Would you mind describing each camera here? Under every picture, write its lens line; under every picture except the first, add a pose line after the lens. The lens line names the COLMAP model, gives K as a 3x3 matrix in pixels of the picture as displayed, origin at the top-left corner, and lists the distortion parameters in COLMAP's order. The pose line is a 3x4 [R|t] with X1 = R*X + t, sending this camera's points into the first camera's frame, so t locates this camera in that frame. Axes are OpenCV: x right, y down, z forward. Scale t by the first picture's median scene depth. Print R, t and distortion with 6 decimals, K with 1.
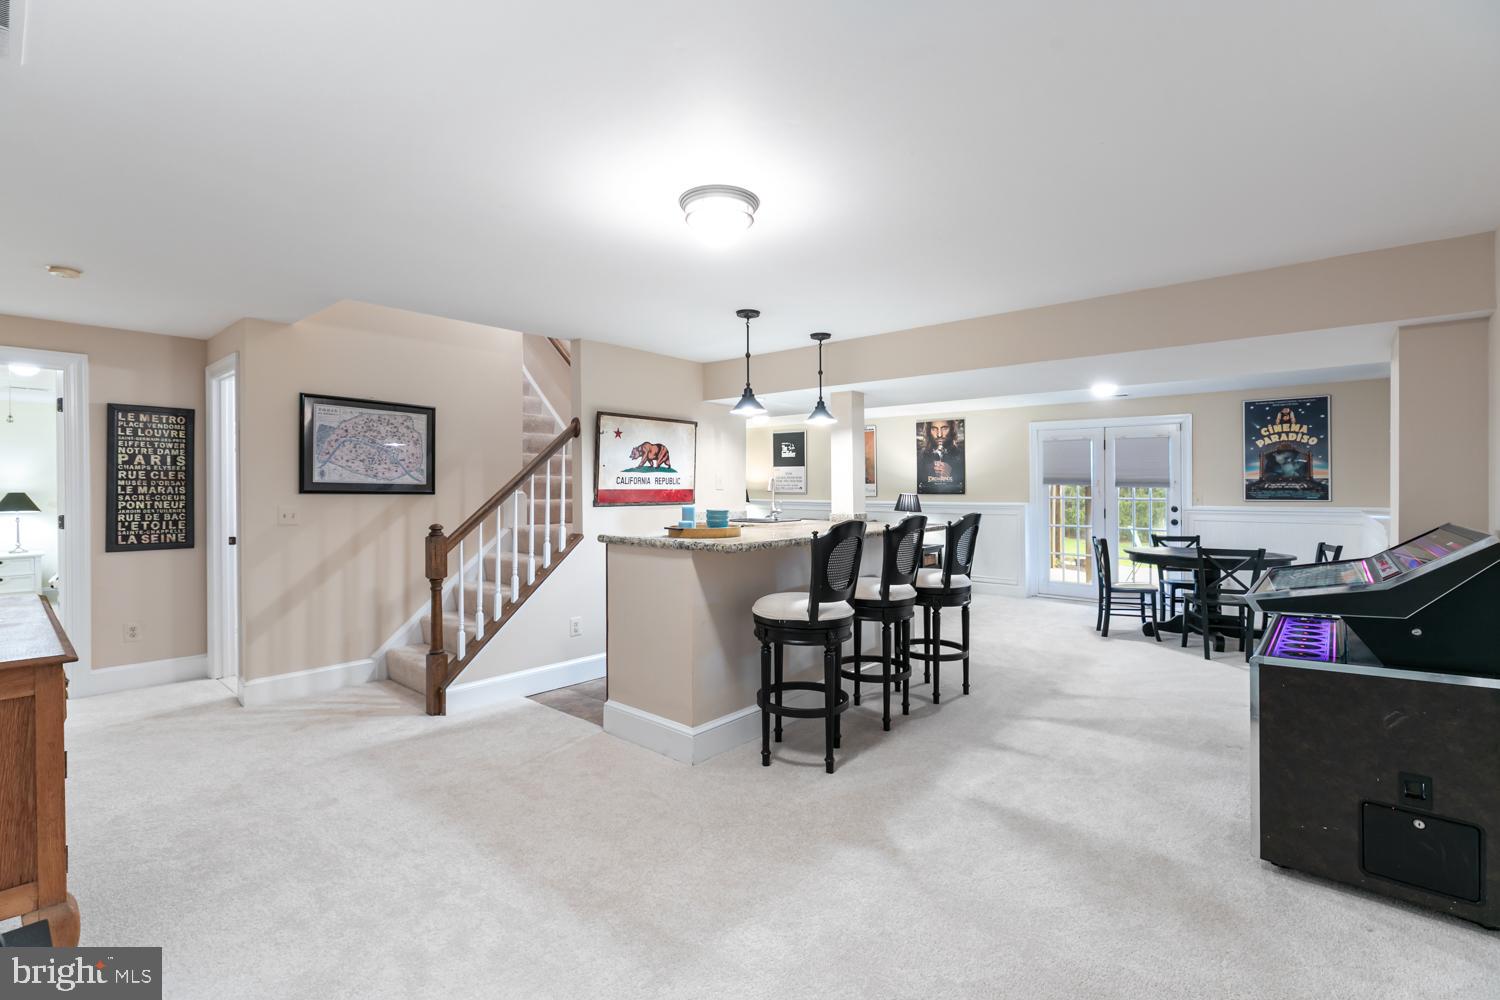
lens RADIAL K [[679.9, 0, 748.7], [0, 679.9, 492.2], [0, 0, 1]] dist [-0.000886, 0.000114]
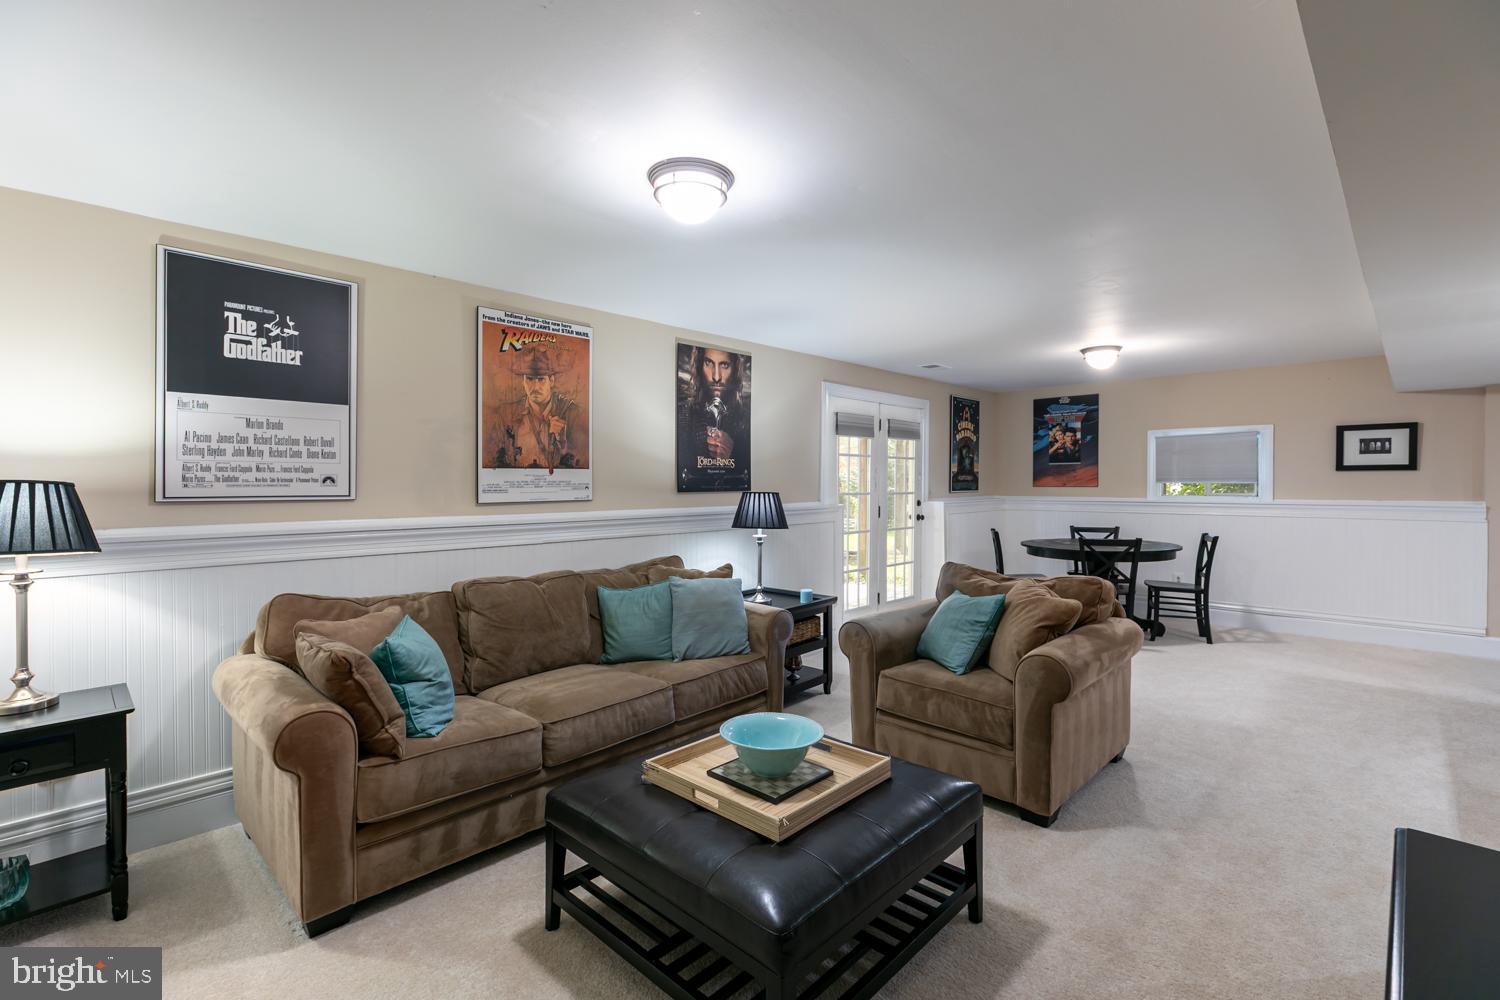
lens RADIAL K [[684.1, 0, 751.1], [0, 684.1, 491.2], [0, 0, 1]] dist [0.003203, 0.000138]
pose [[0.036676, -0.015266, 0.999211, -0.238975], [0.007389, 0.999860, 0.015004, -0.004952], [-0.999300, 0.006833, 0.036784, 0.953979]]
